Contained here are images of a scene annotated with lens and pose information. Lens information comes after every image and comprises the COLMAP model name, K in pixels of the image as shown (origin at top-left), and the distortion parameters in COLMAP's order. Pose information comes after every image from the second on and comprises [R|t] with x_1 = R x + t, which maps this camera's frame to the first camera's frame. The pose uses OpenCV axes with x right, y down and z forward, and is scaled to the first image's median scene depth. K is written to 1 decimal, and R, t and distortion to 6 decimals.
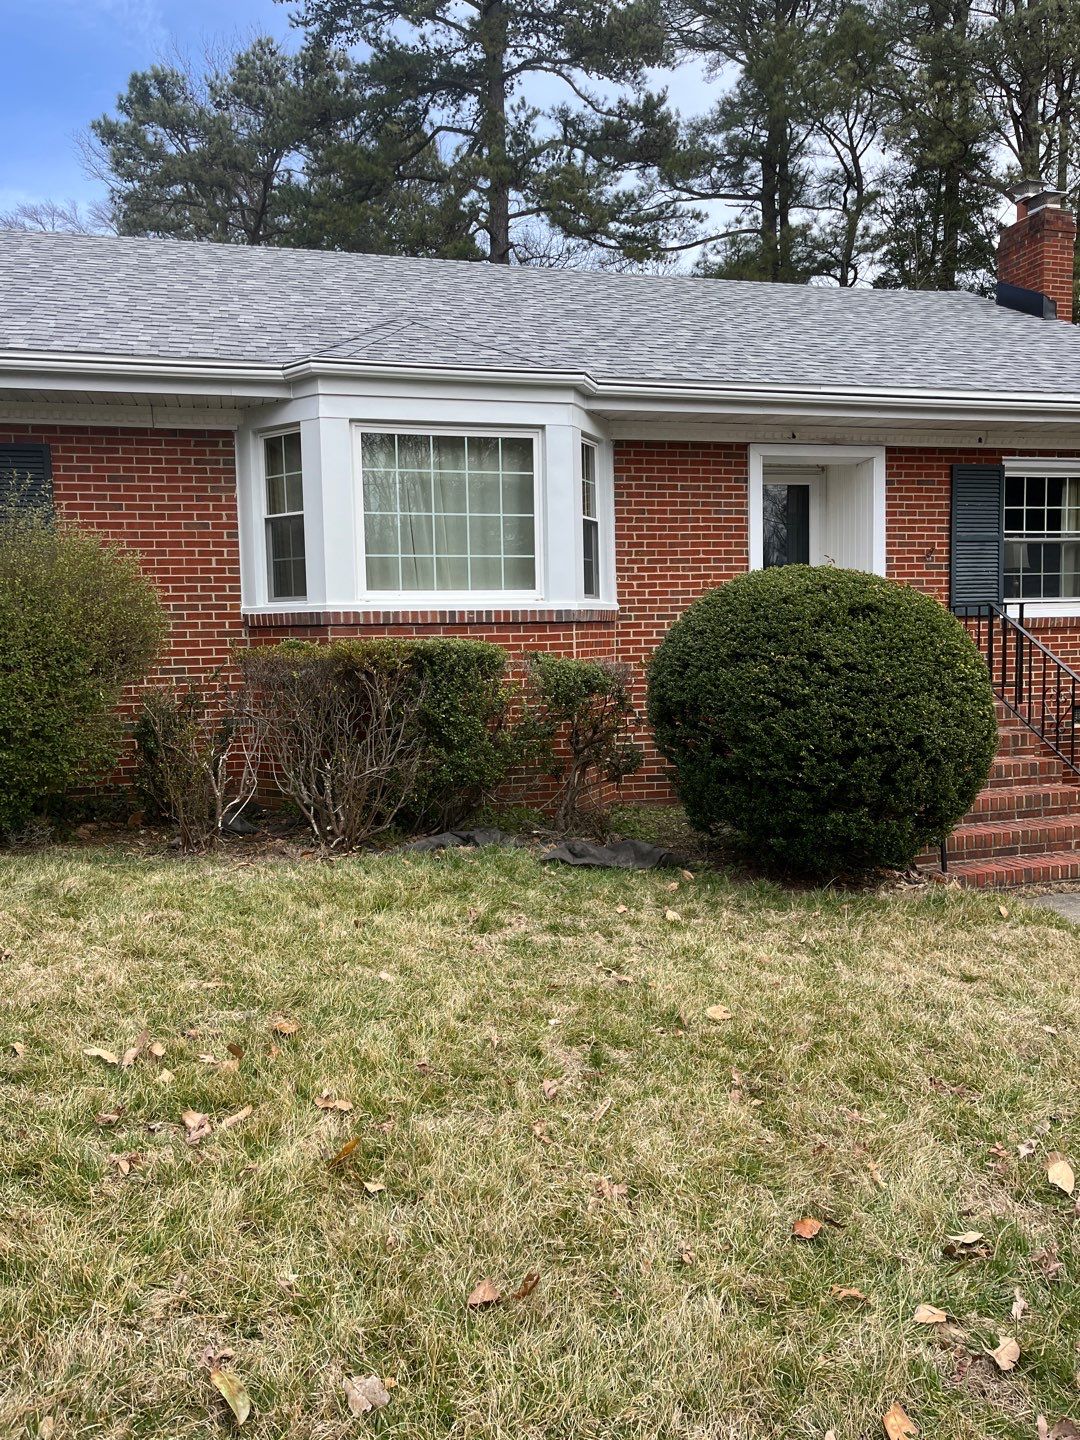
lens RADIAL K [[1062.4, 0, 540.5], [0, 1062.4, 710.6], [0, 0, 1]] dist [0.071216, -0.092682]
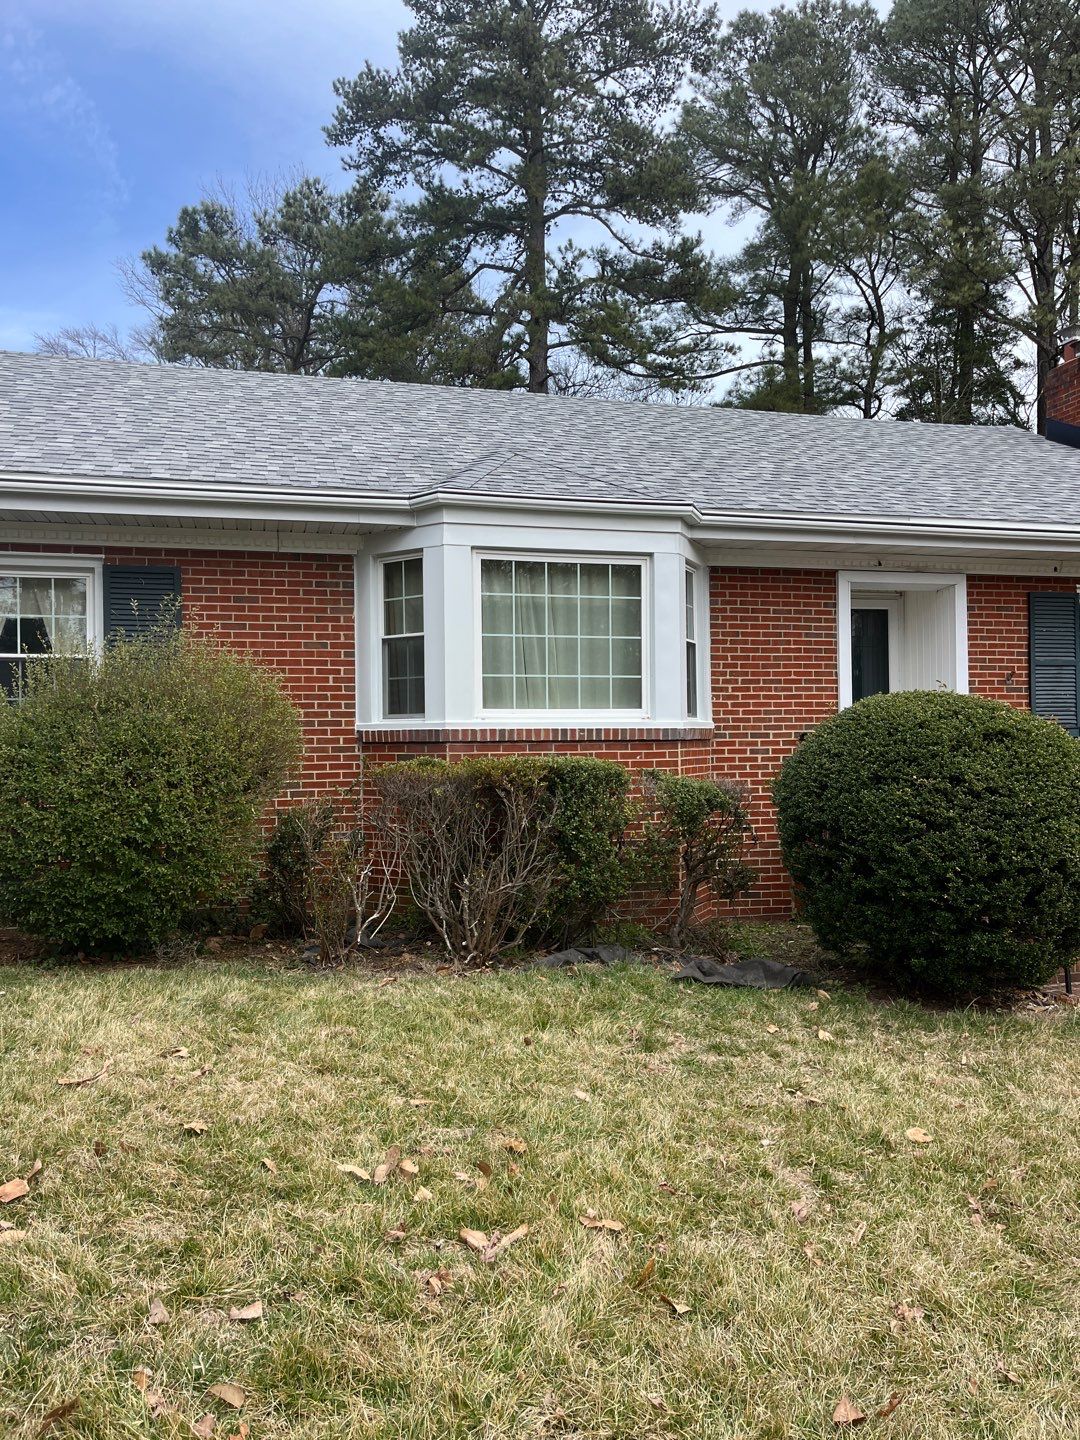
lens RADIAL K [[1064.7, 0, 554.5], [0, 1064.7, 730.3], [0, 0, 1]] dist [0.057871, -0.066022]
pose [[0.999924, 0.009360, 0.007967, -0.087658], [-0.008656, 0.996411, -0.084201, -0.005096], [-0.008727, 0.084126, 0.996417, -0.020546]]
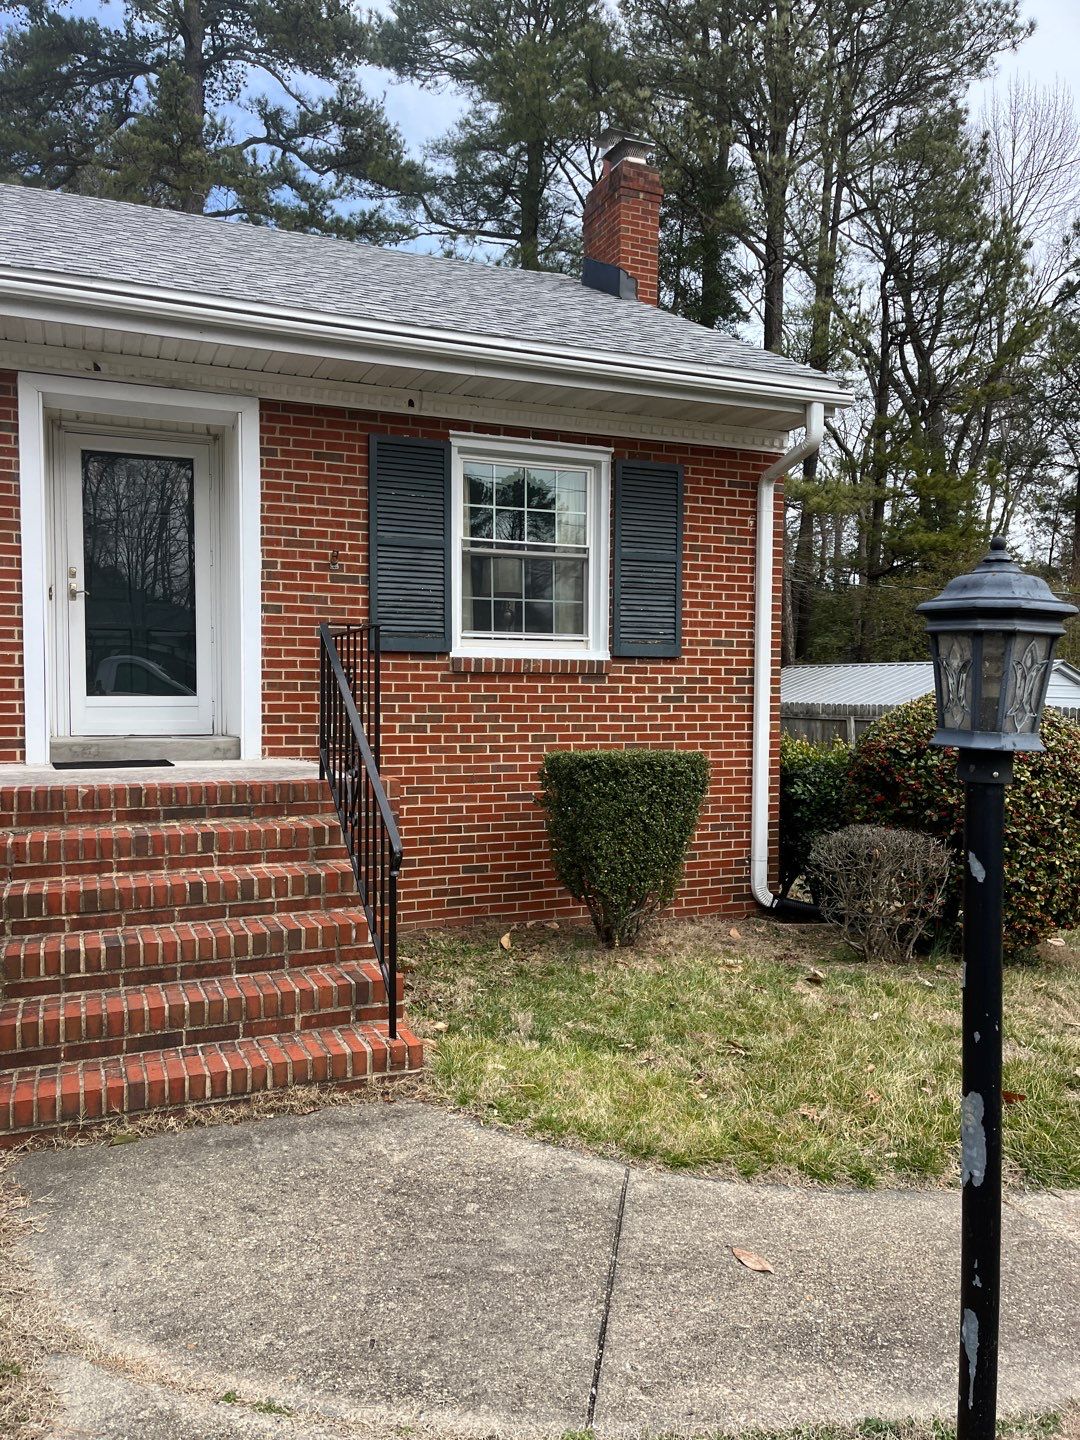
lens RADIAL K [[1064.7, 0, 554.5], [0, 1064.7, 730.3], [0, 0, 1]] dist [0.057871, -0.066022]
pose [[0.989747, 0.019342, 0.141518, 0.435175], [-0.013077, 0.998898, -0.045071, -0.006810], [-0.142233, 0.042758, 0.988909, 0.319655]]
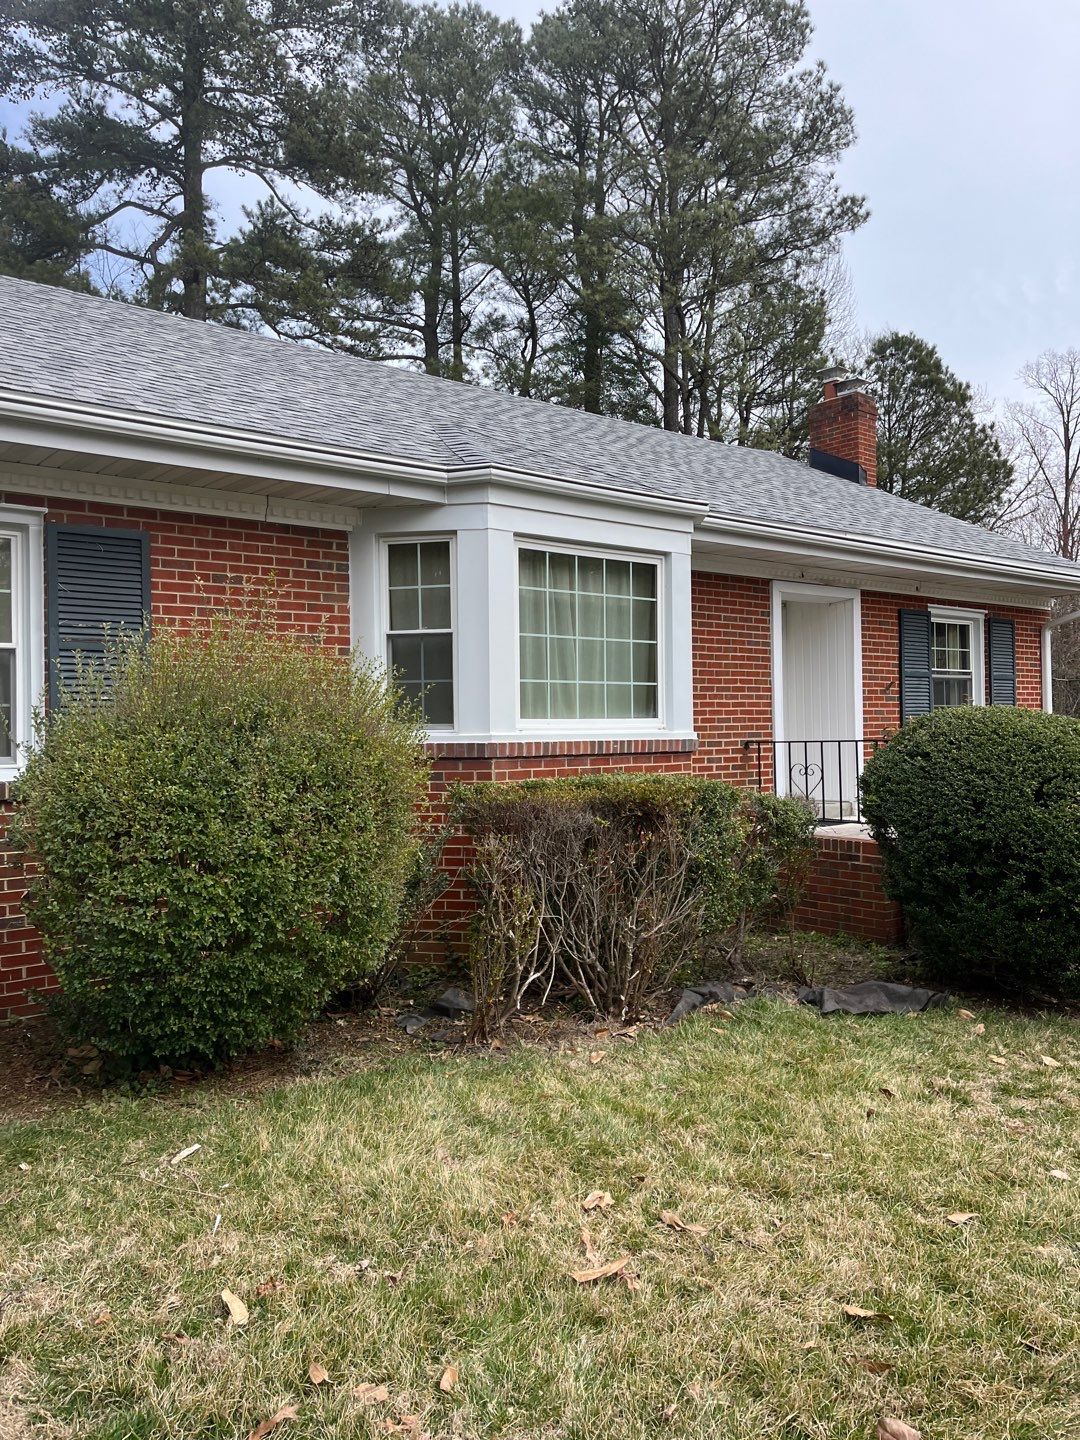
lens RADIAL K [[1062.4, 0, 540.5], [0, 1062.4, 710.6], [0, 0, 1]] dist [0.071216, -0.092682]
pose [[0.913782, 0.014321, 0.405952, -0.441719], [0.024784, 0.995551, -0.090910, -0.032514], [-0.405447, 0.093133, 0.909362, 0.152584]]
